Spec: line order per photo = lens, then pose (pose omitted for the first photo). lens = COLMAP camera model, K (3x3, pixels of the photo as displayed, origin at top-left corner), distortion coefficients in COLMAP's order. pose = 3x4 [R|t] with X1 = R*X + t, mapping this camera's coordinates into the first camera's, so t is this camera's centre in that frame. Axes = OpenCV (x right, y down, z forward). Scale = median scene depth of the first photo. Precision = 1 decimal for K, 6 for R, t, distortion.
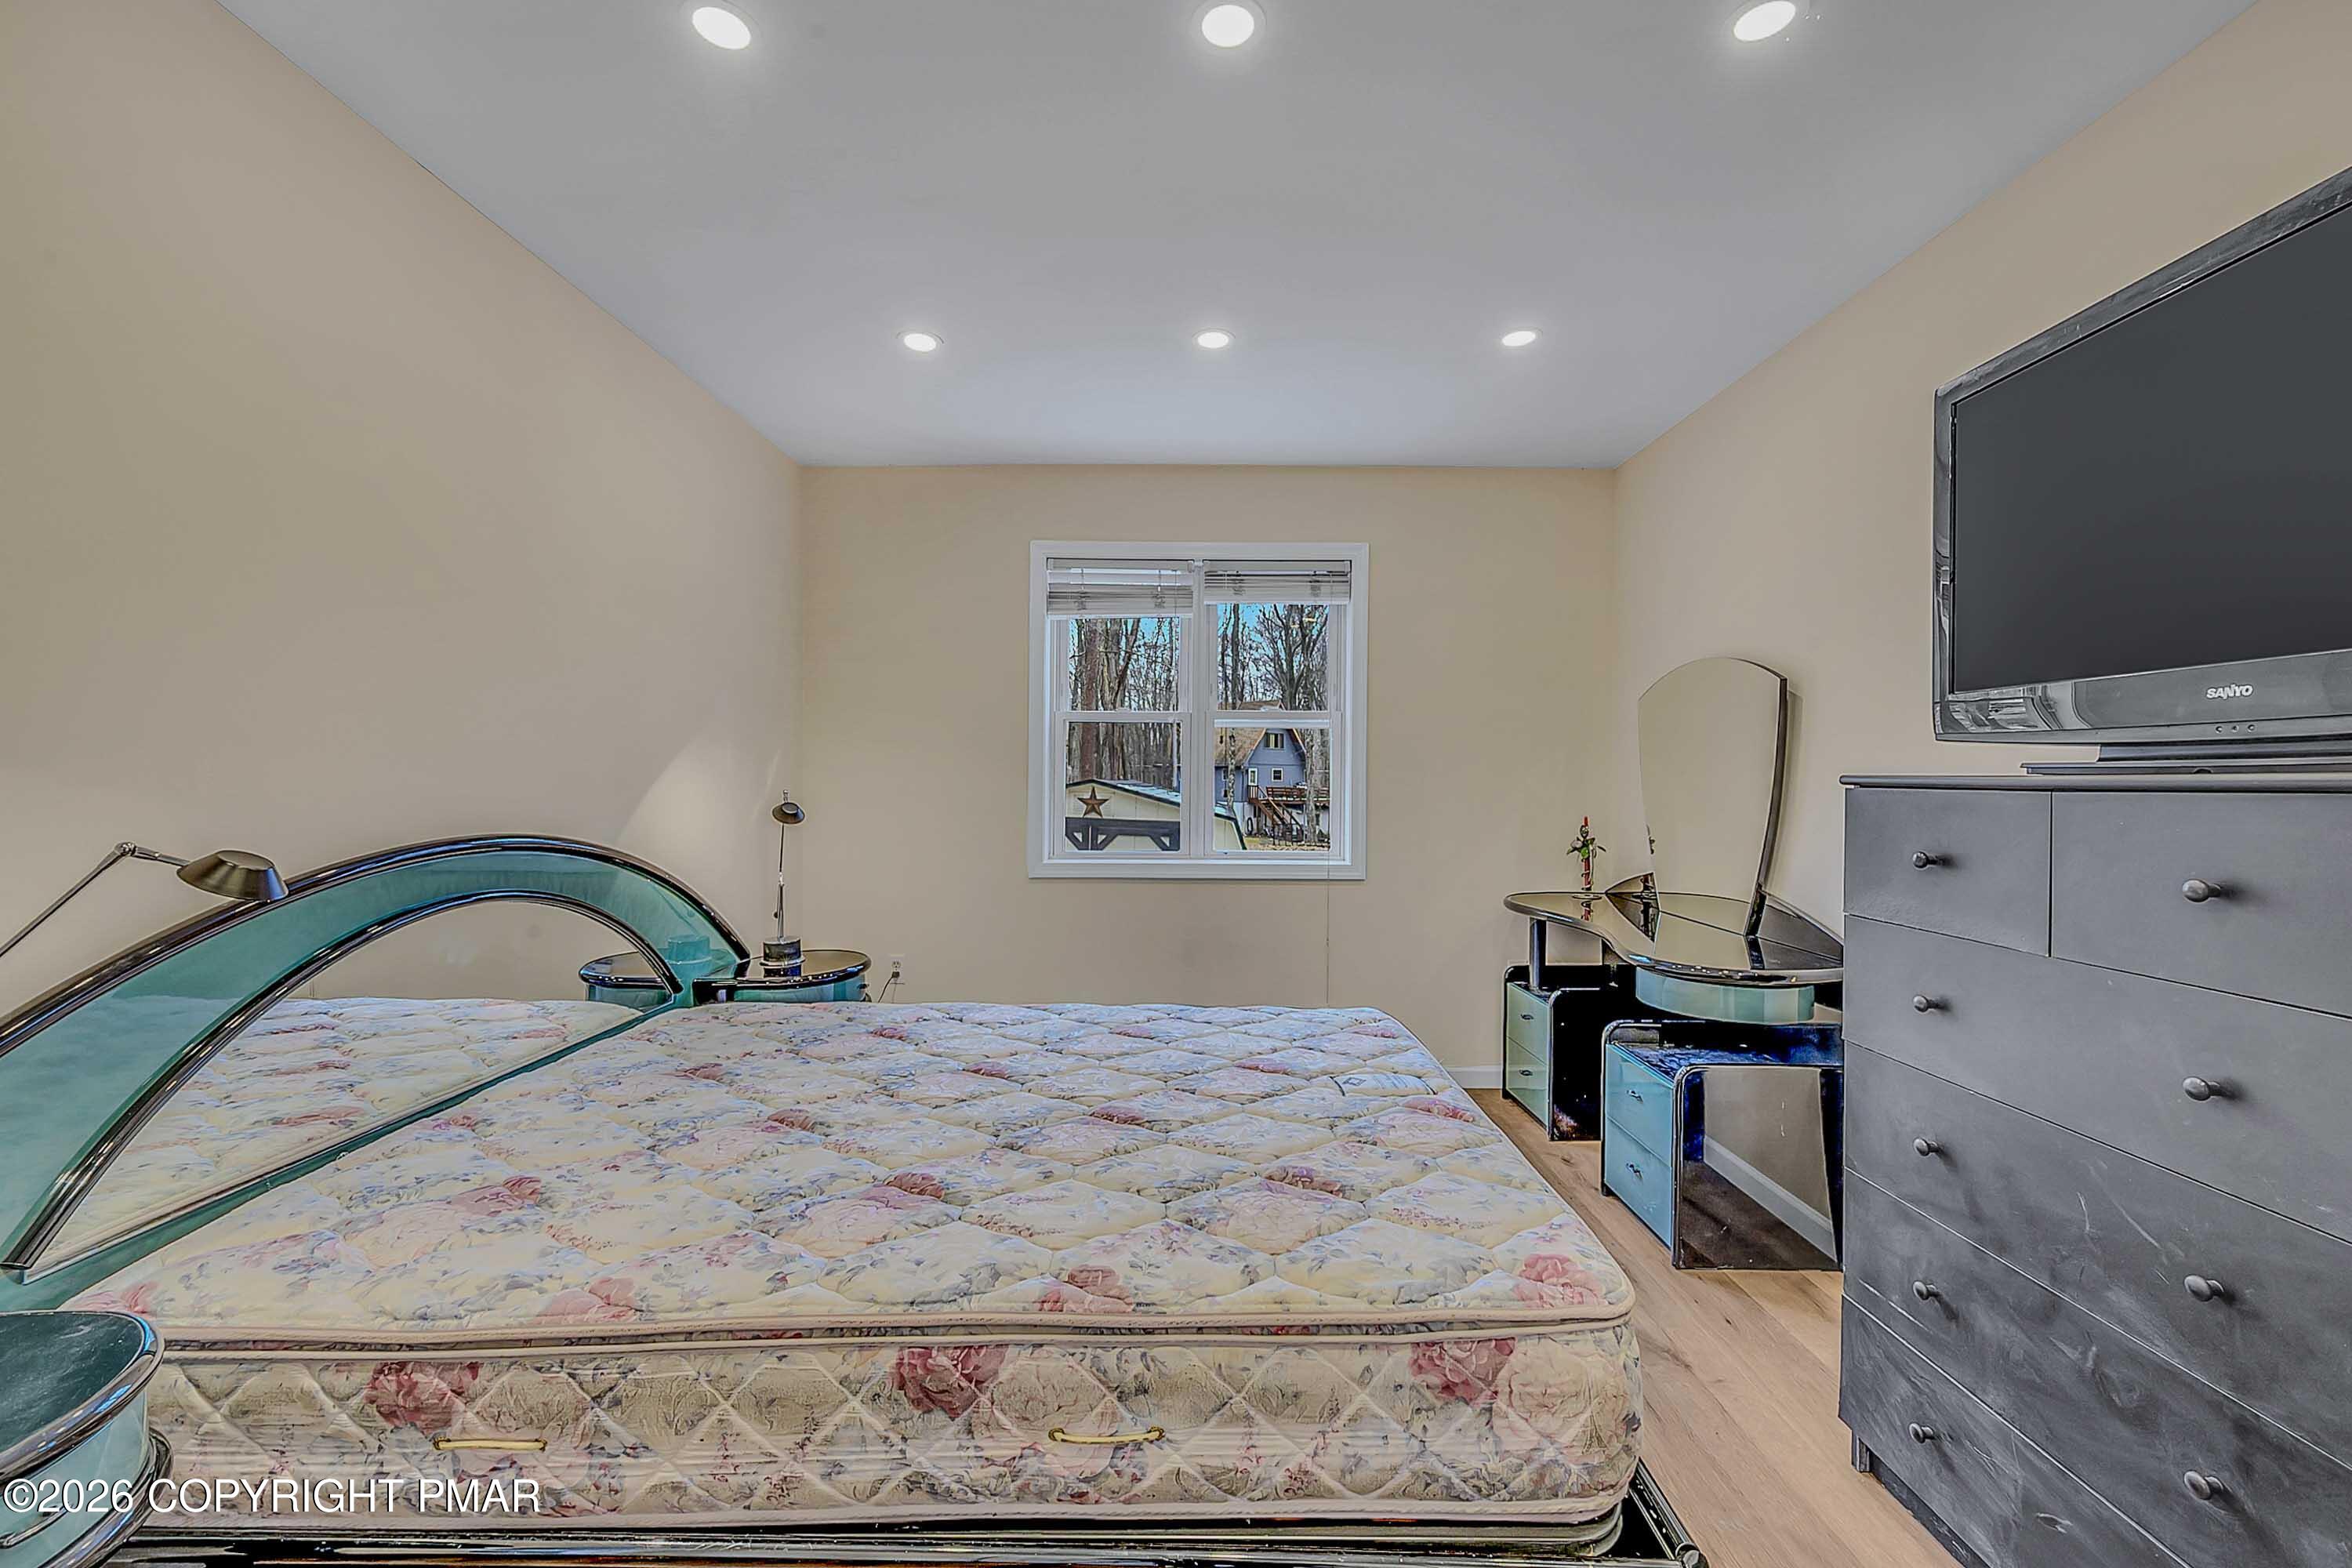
lens RADIAL K [[2212.4, 0, 1176.2], [0, 2212.4, 782.9], [0, 0, 1]] dist [-0.002159, 0.000000]
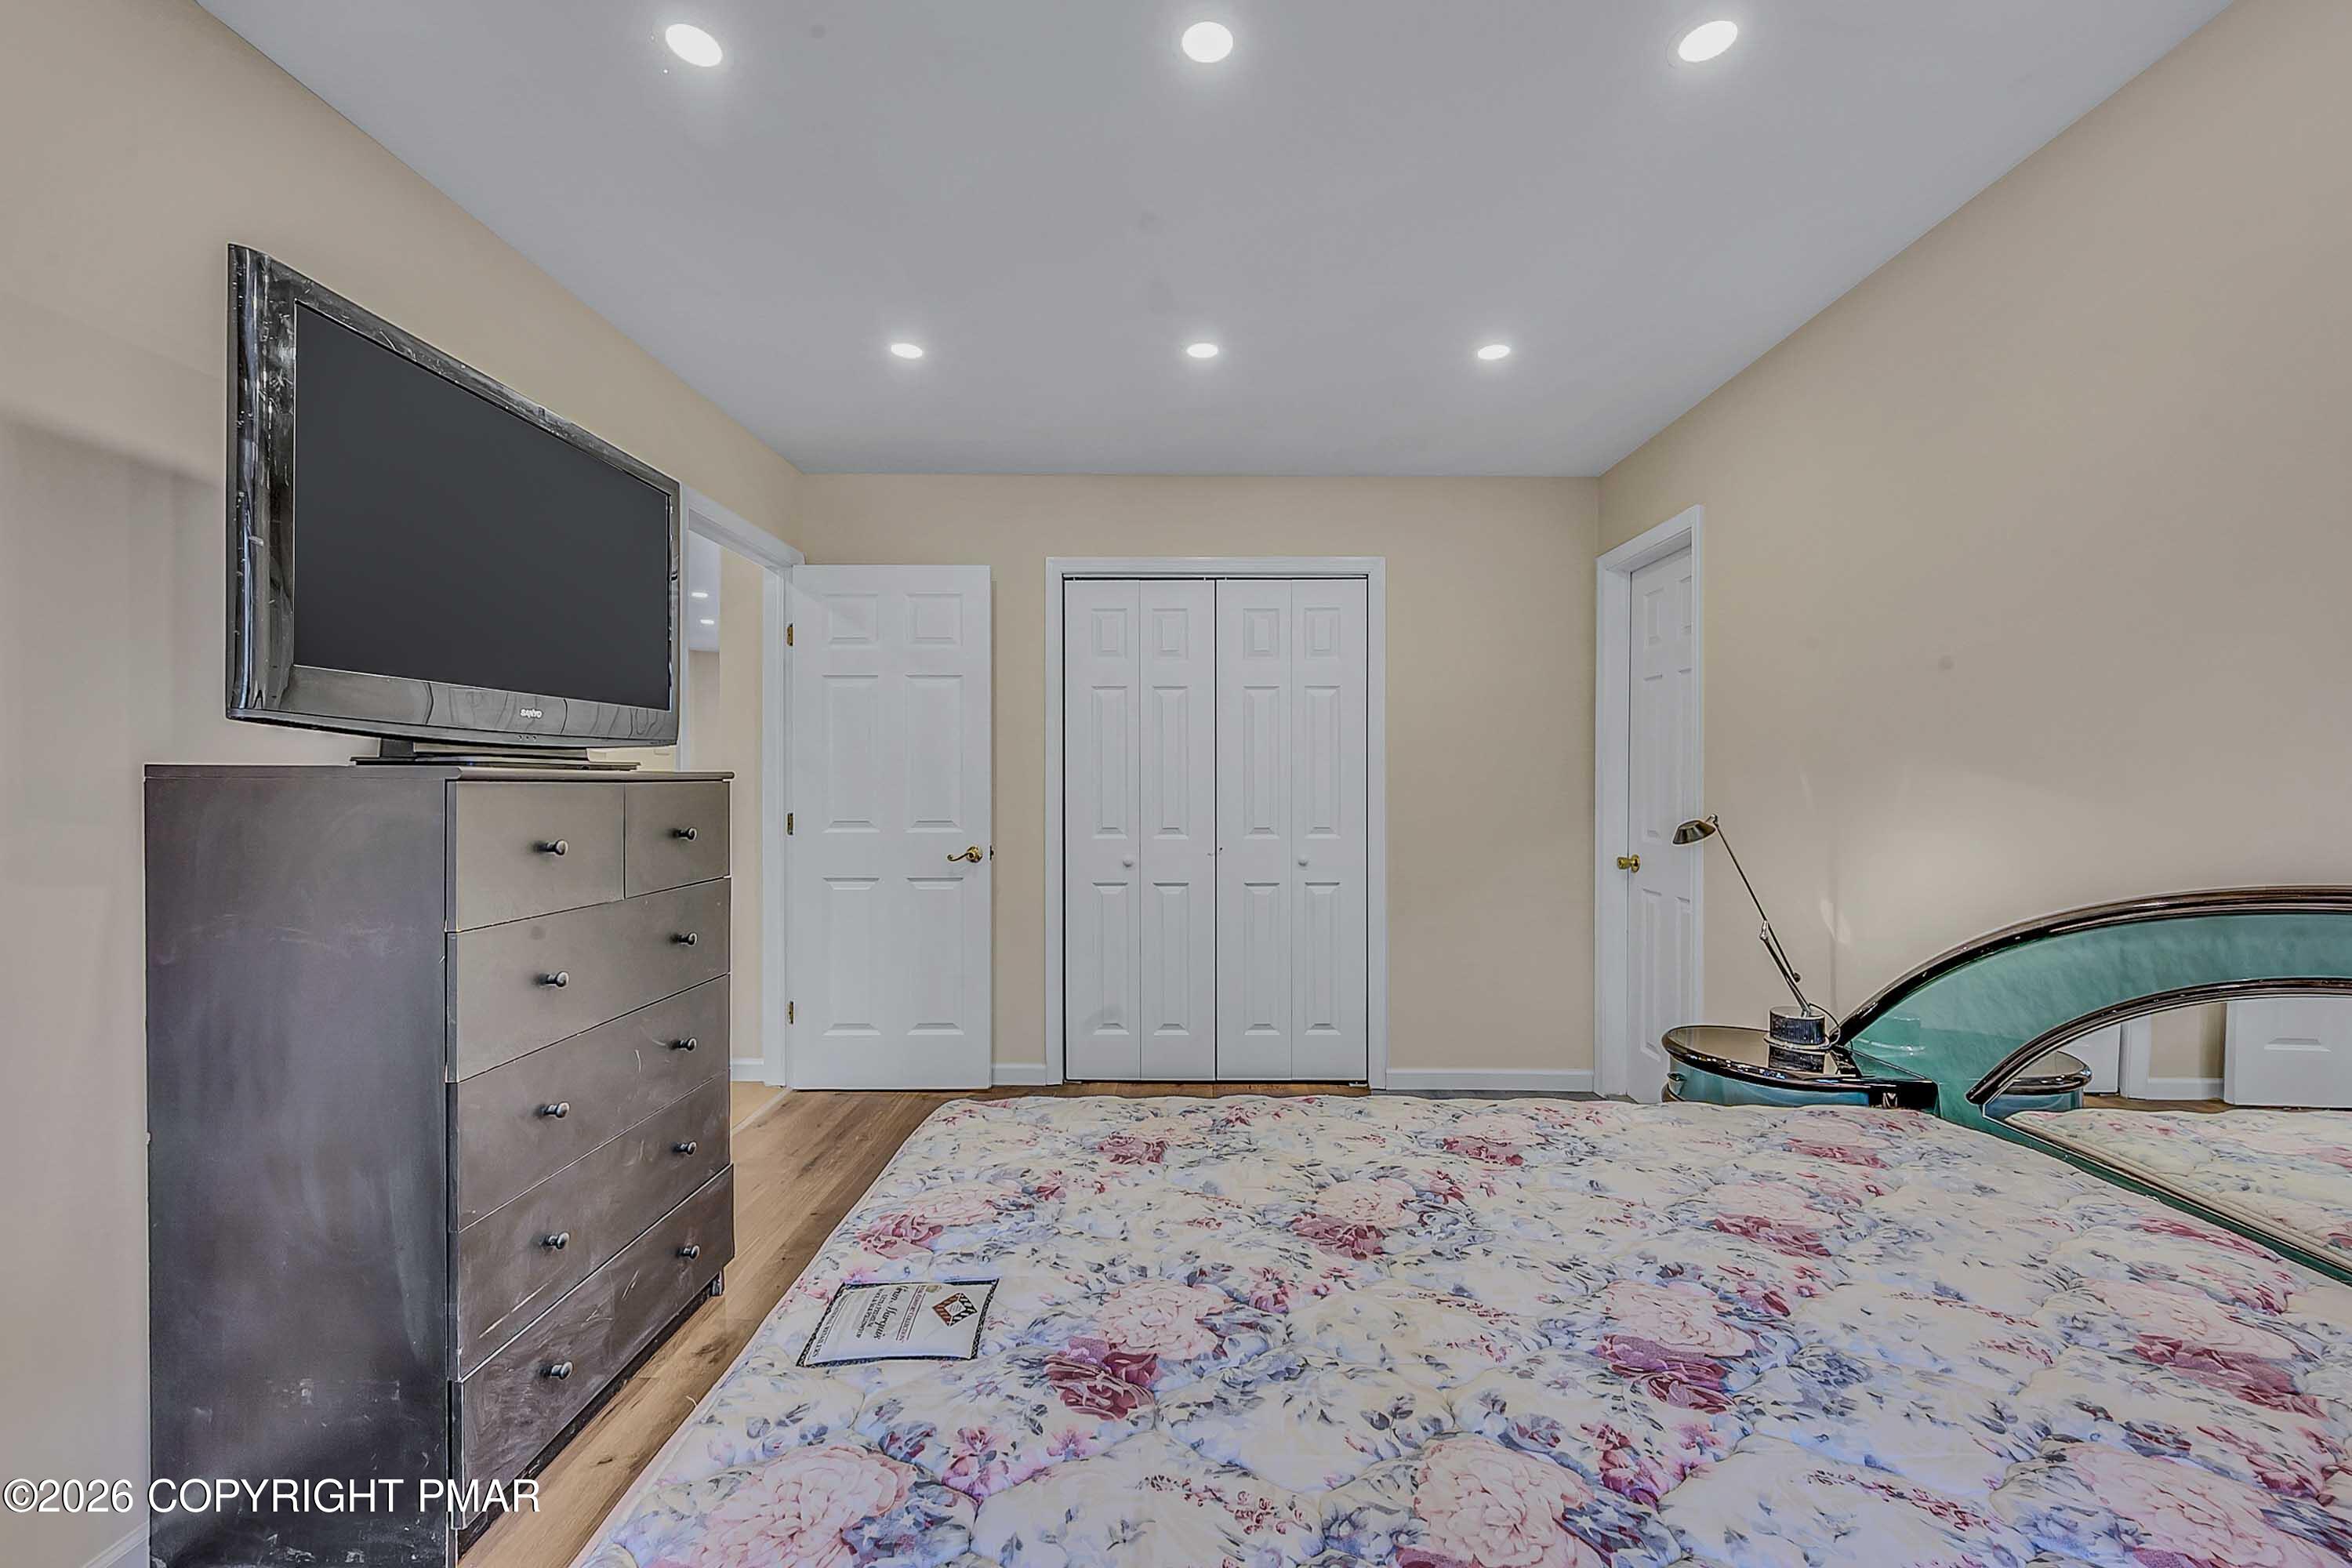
lens RADIAL K [[2212.4, 0, 1176.3], [0, 2212.4, 783.8], [0, 0, 1]] dist [-0.002159, 0.000000]
pose [[-0.999924, -0.010886, 0.005717, 0.031586], [-0.010852, 0.999924, 0.005852, -0.006453], [-0.005780, 0.005790, -0.999967, 2.227173]]
